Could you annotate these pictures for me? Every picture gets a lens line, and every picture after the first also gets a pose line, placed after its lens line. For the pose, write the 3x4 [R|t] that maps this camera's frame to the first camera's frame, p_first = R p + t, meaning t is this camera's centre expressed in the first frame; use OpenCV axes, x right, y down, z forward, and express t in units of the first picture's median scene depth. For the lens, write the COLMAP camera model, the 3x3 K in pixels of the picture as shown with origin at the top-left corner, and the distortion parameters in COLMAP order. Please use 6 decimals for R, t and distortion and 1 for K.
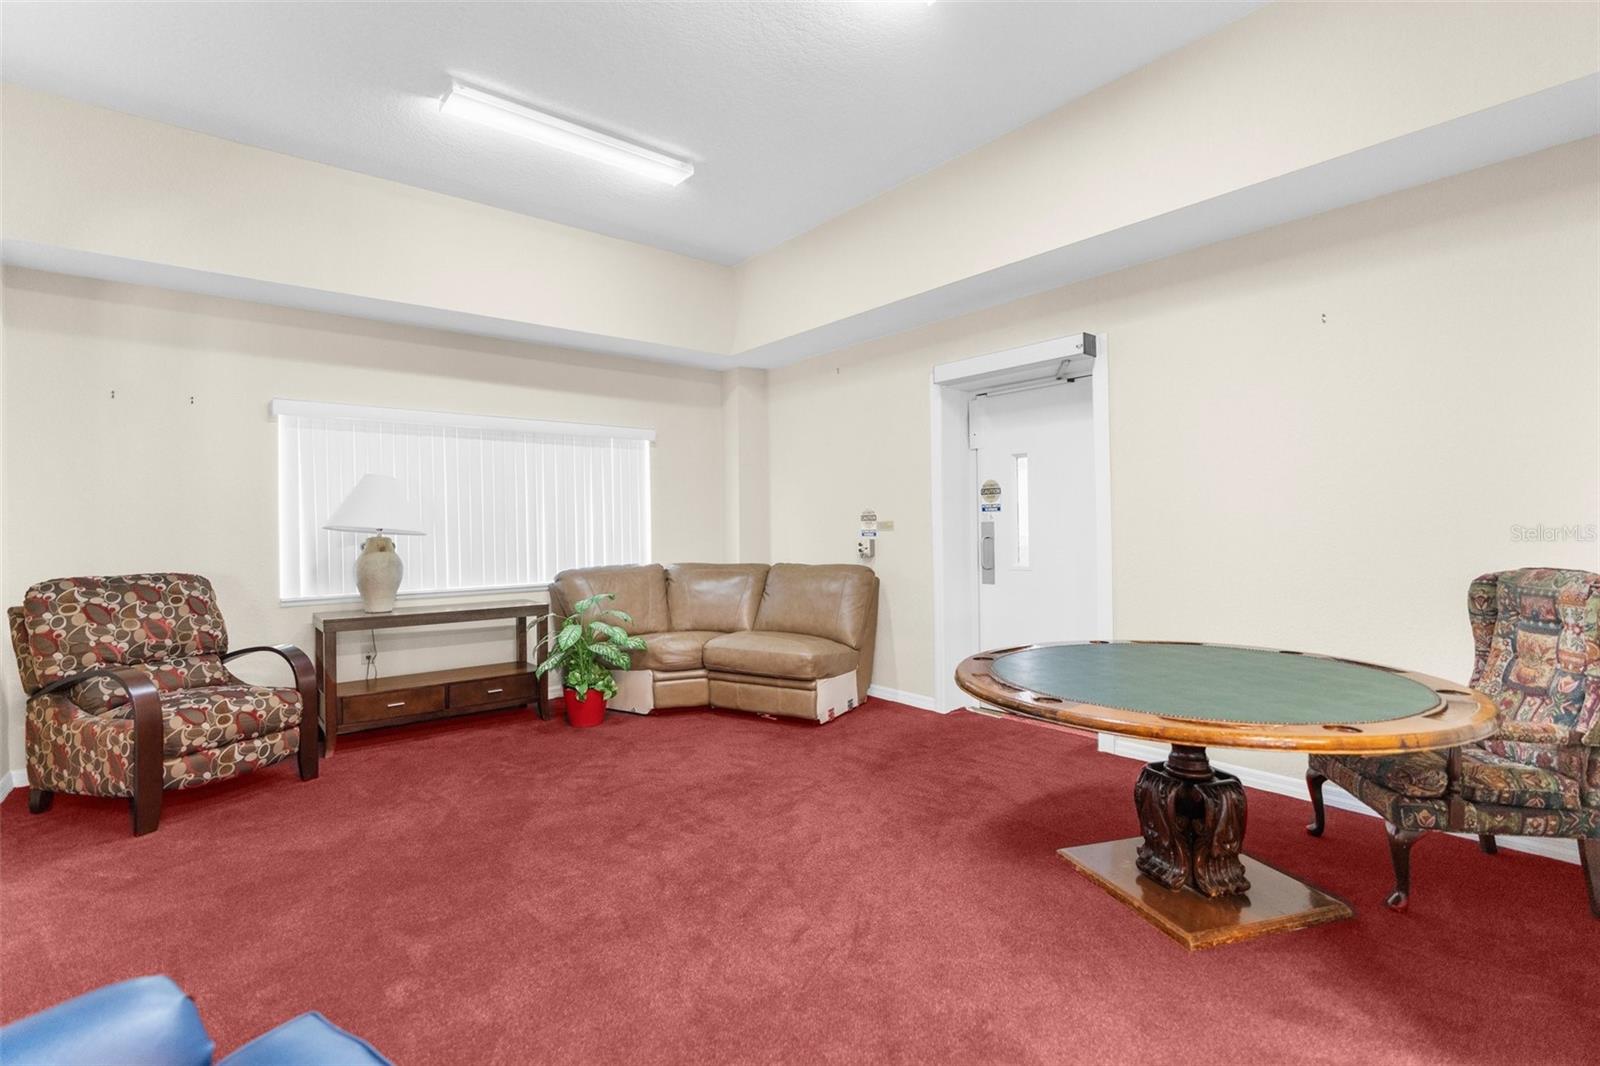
lens RADIAL K [[733.0, 0, 801.1], [0, 733.0, 534.6], [0, 0, 1]] dist [-0.001272, 0.000318]
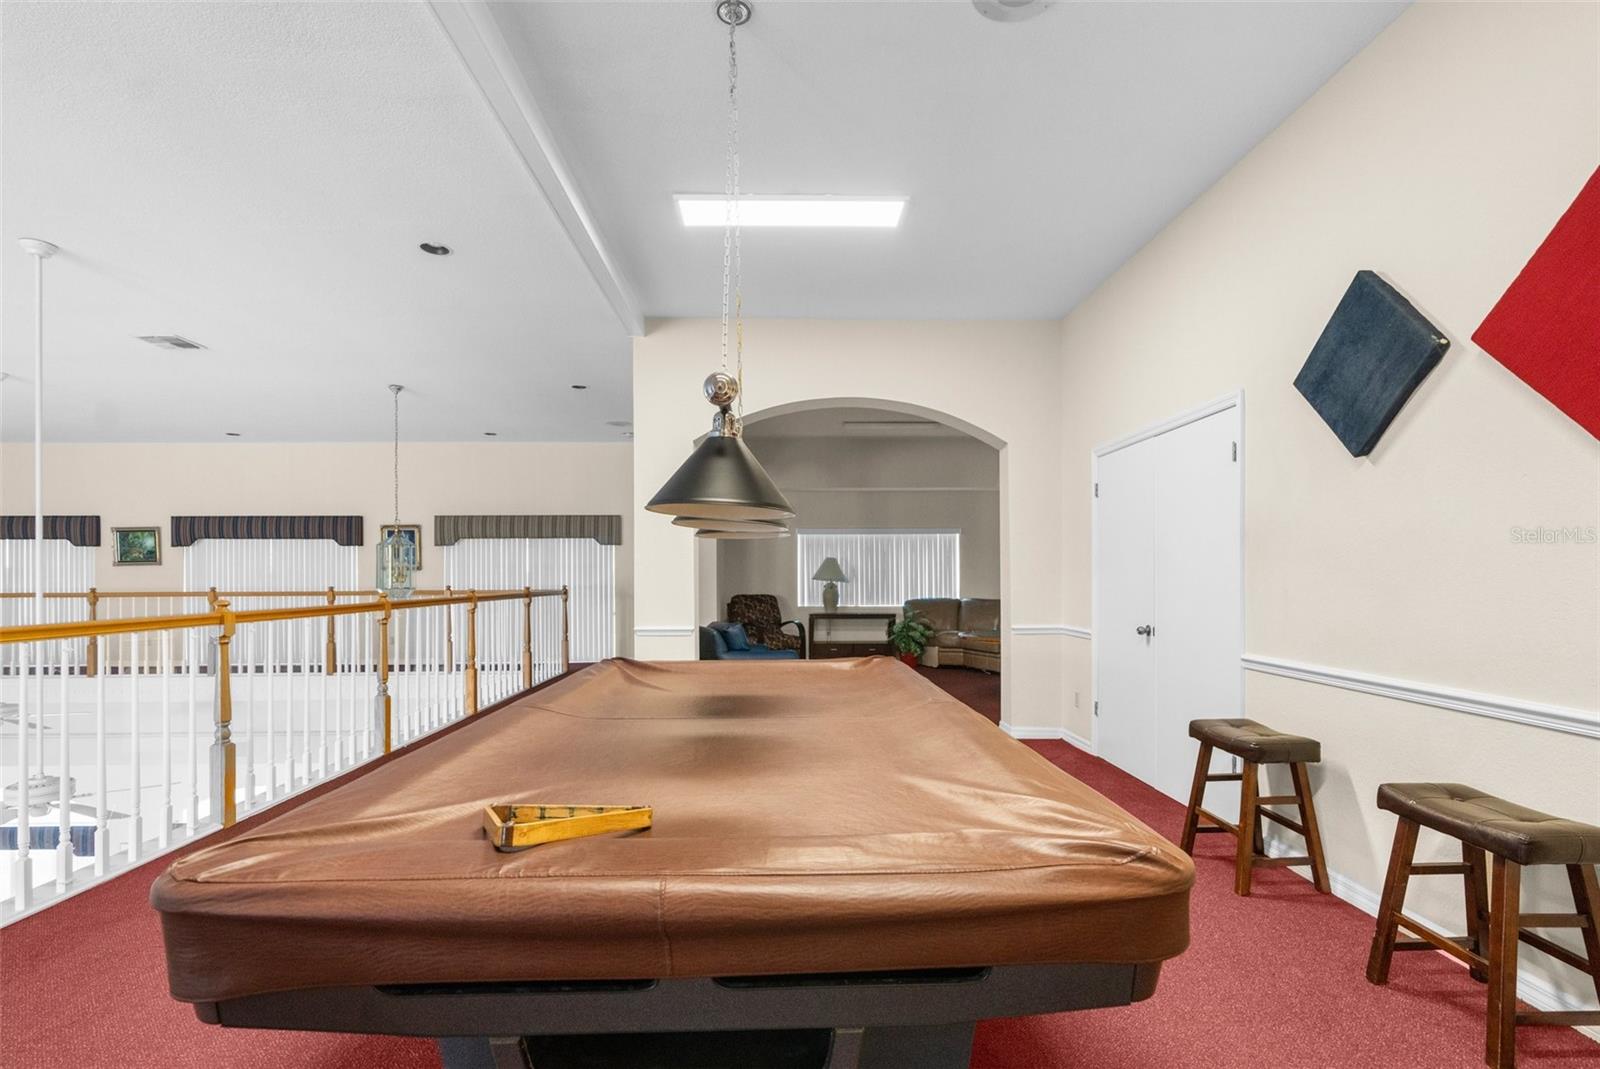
lens RADIAL K [[733.0, 0, 798.9], [0, 733.0, 576.1], [0, 0, 1]] dist [-0.001272, 0.000318]
pose [[0.786472, 0.005071, -0.617605, 0.825385], [-0.008965, 0.999955, -0.003206, -0.008584], [0.617561, 0.008059, 0.786482, -0.959059]]
